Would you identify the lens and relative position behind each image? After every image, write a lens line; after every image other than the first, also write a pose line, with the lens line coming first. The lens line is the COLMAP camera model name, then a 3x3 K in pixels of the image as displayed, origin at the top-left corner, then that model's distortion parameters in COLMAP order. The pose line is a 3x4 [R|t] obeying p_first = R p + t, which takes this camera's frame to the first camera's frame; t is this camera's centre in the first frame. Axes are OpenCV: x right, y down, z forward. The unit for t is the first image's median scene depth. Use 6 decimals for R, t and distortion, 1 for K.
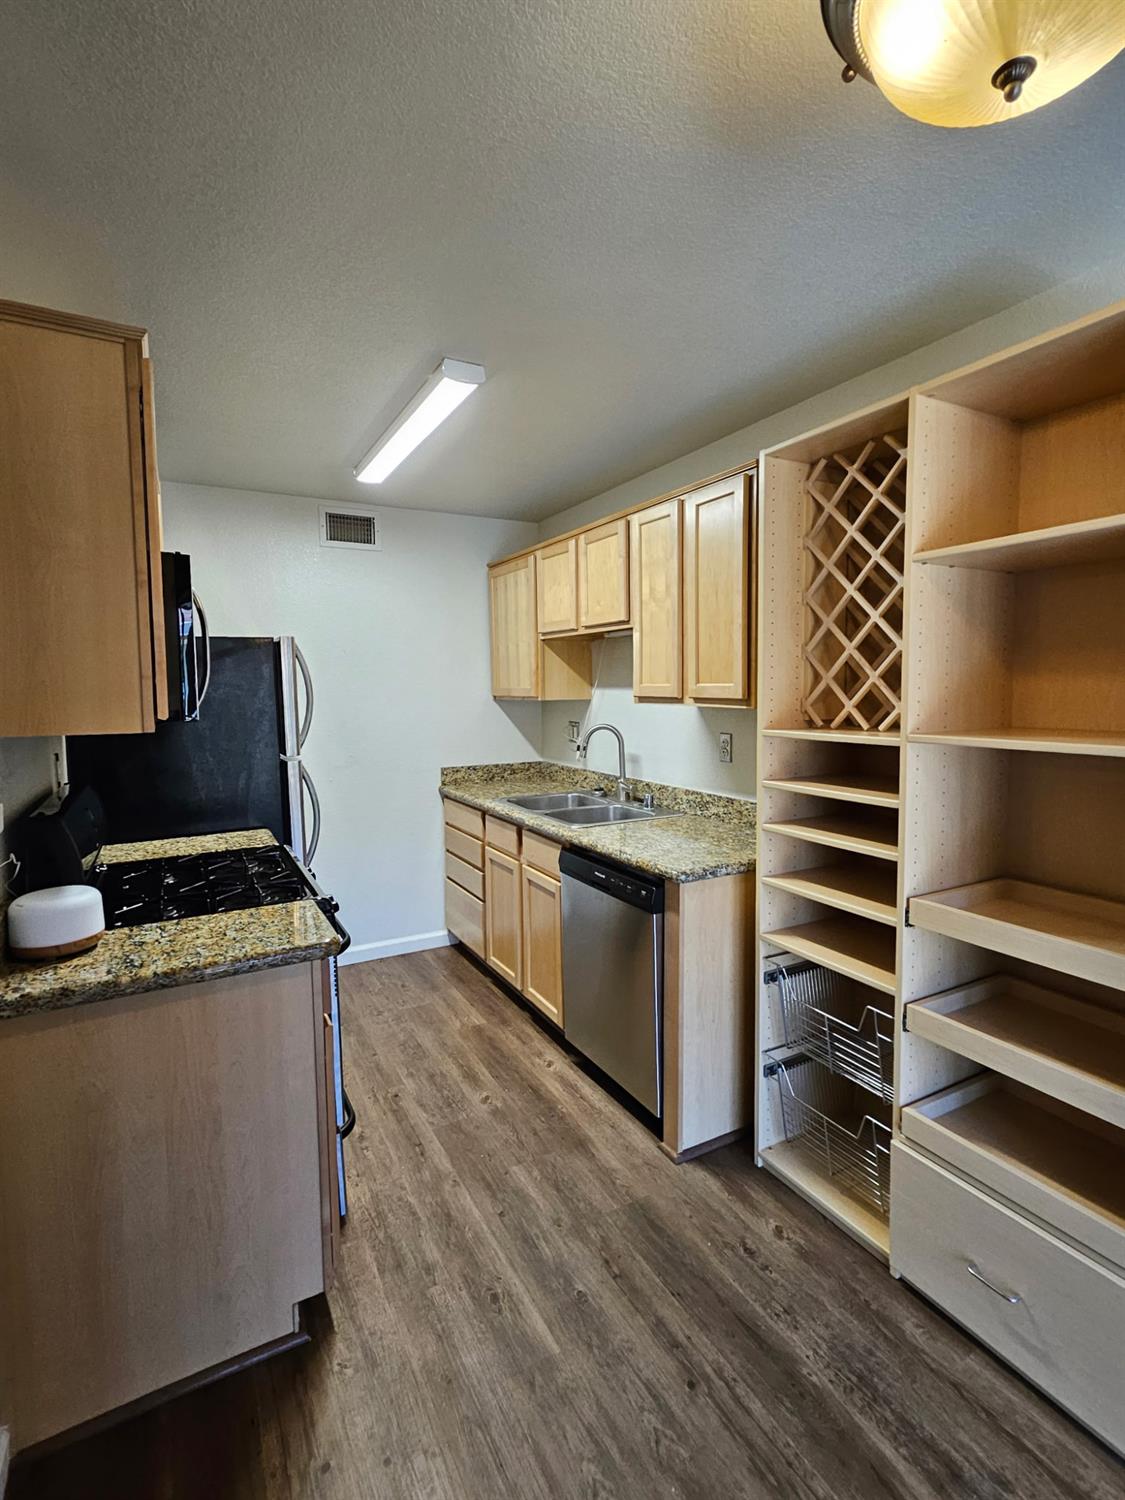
lens RADIAL K [[713.3, 0, 566.2], [0, 713.3, 738.1], [0, 0, 1]] dist [0.009810, -0.001234]
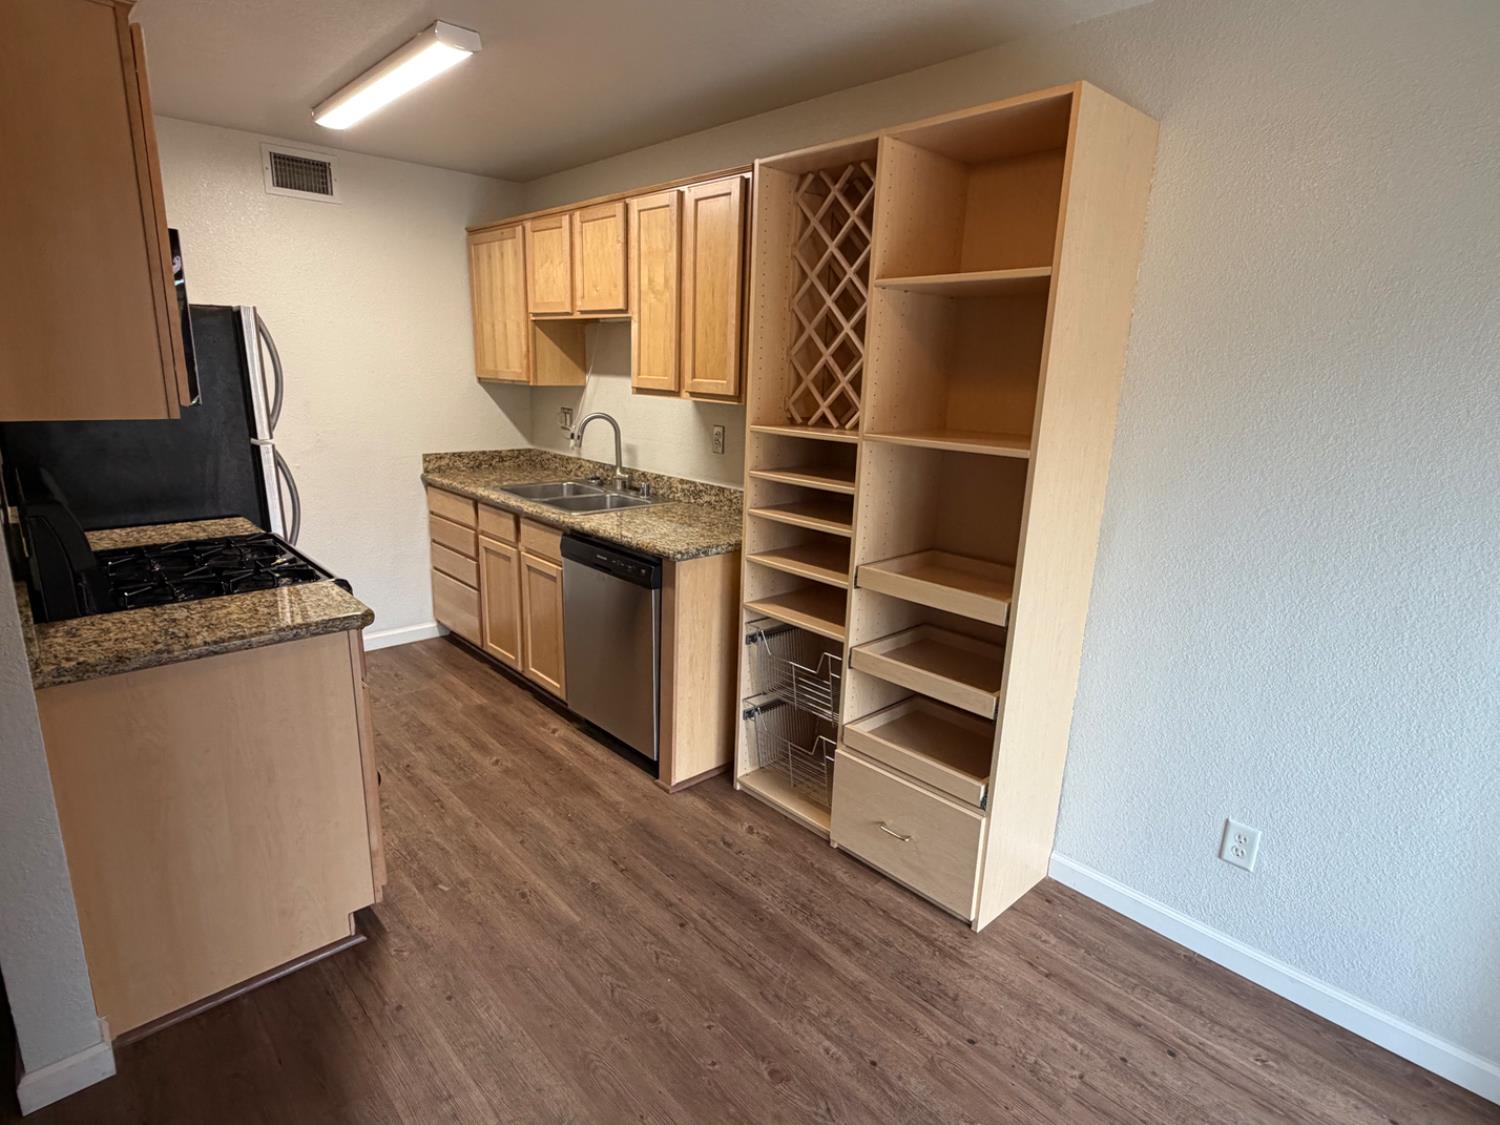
lens RADIAL K [[786.1, 0, 734.8], [0, 786.1, 566.0], [0, 0, 1]] dist [0.002301, 0.001246]
pose [[0.971365, -0.018937, 0.236838, -0.045048], [-0.023989, 0.983908, 0.177060, -0.012362], [-0.236379, -0.177672, 0.955279, -0.210835]]
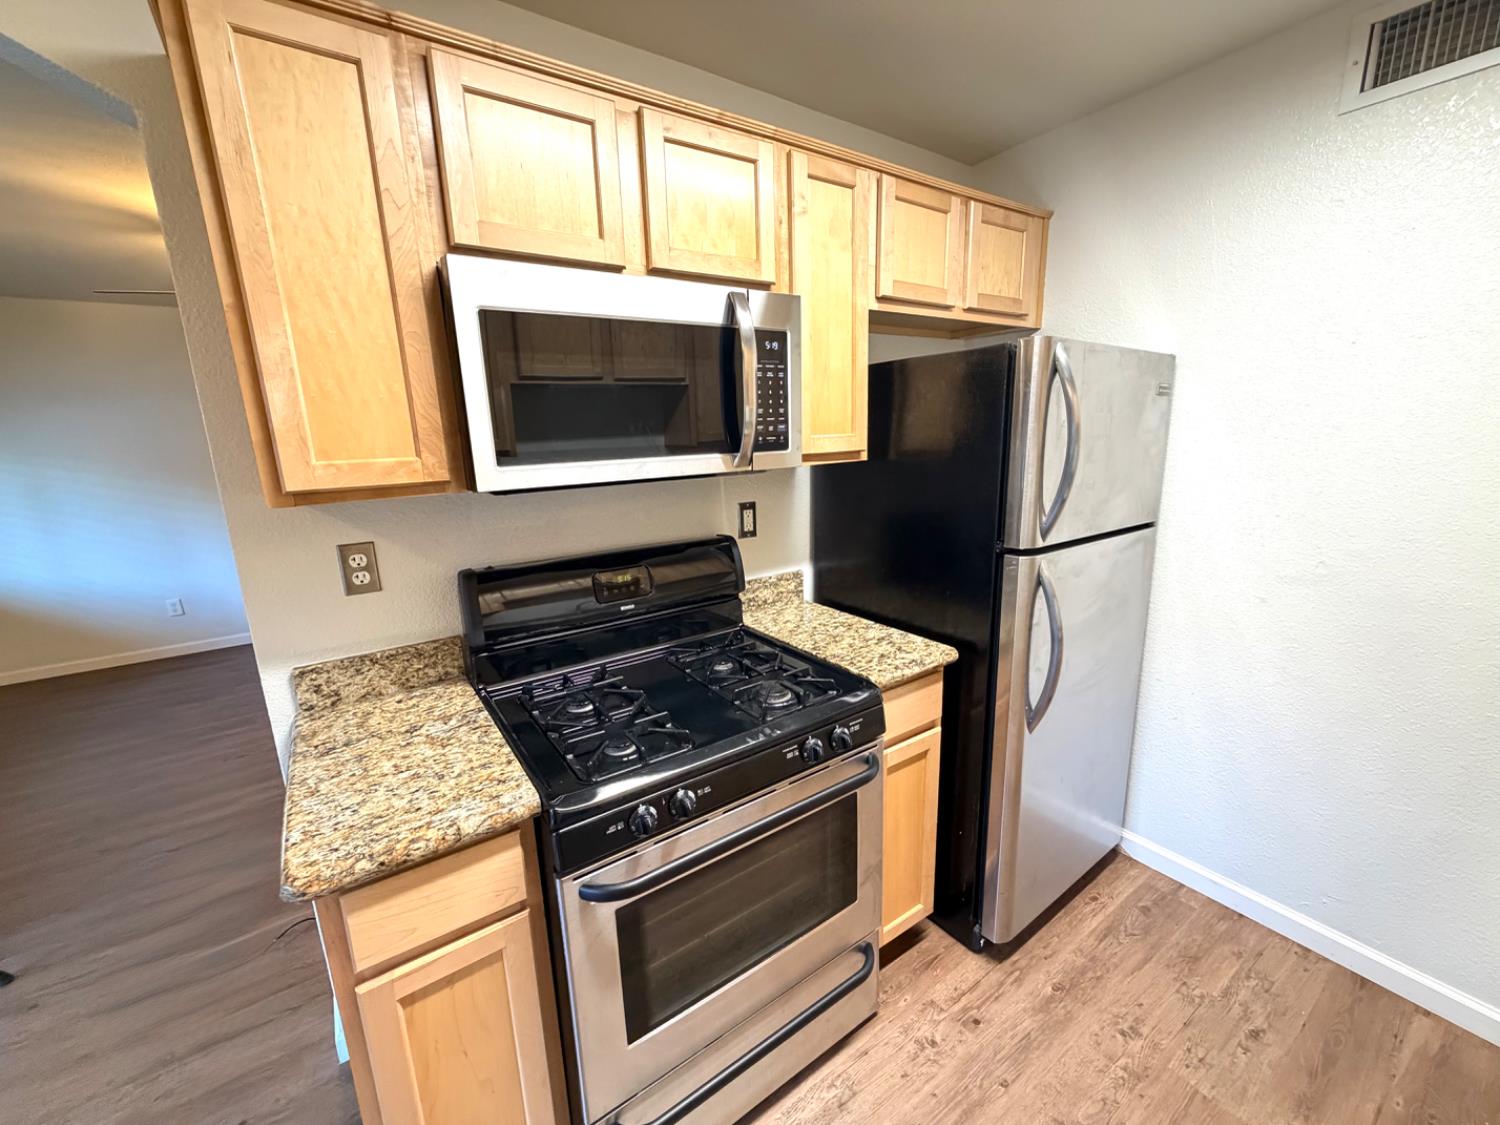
lens RADIAL K [[596.5, 0, 749.2], [0, 596.5, 564.8], [0, 0, 1]] dist [0.002387, -0.000835]
pose [[0.106195, 0.227136, -0.968056, 0.107862], [-0.049403, 0.973564, 0.223008, -0.082877], [0.993117, 0.024142, 0.114608, 0.969695]]
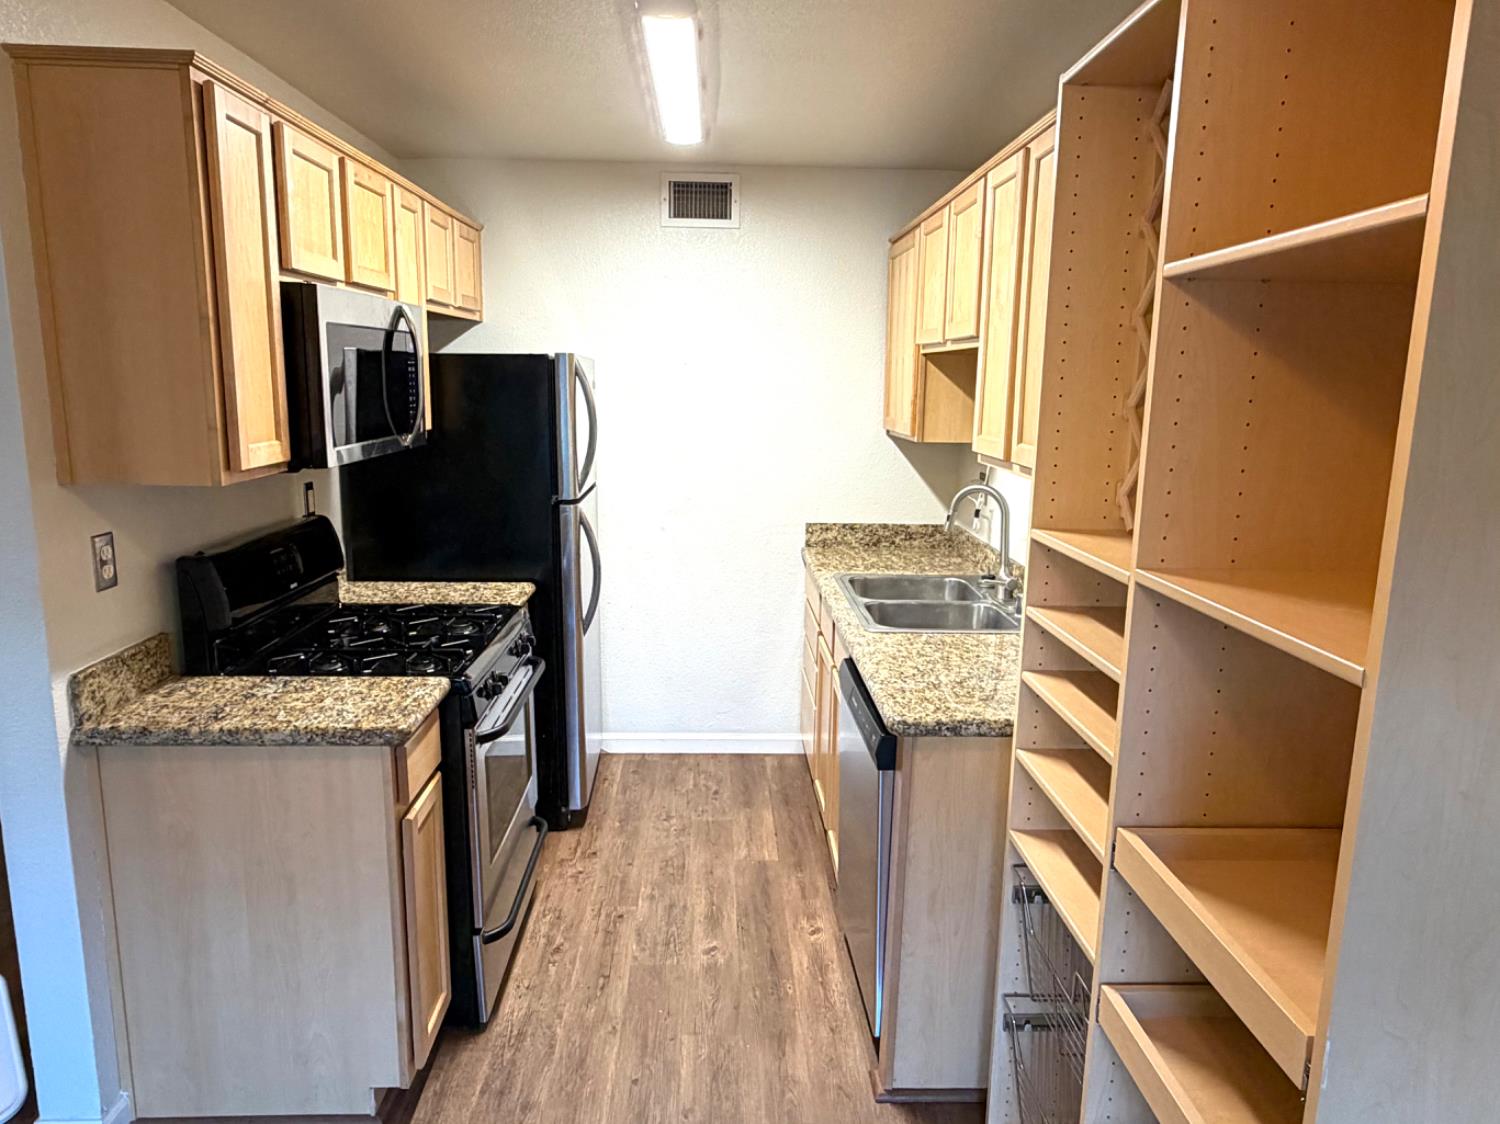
lens RADIAL K [[993.2, 0, 743.9], [0, 993.2, 572.5], [0, 0, 1]] dist [0.004709, 0.005735]
pose [[0.891724, 0.112071, -0.438484, 0.427357], [-0.060347, 0.989647, 0.130216, -0.071998], [0.448538, -0.089656, 0.889256, 0.075828]]
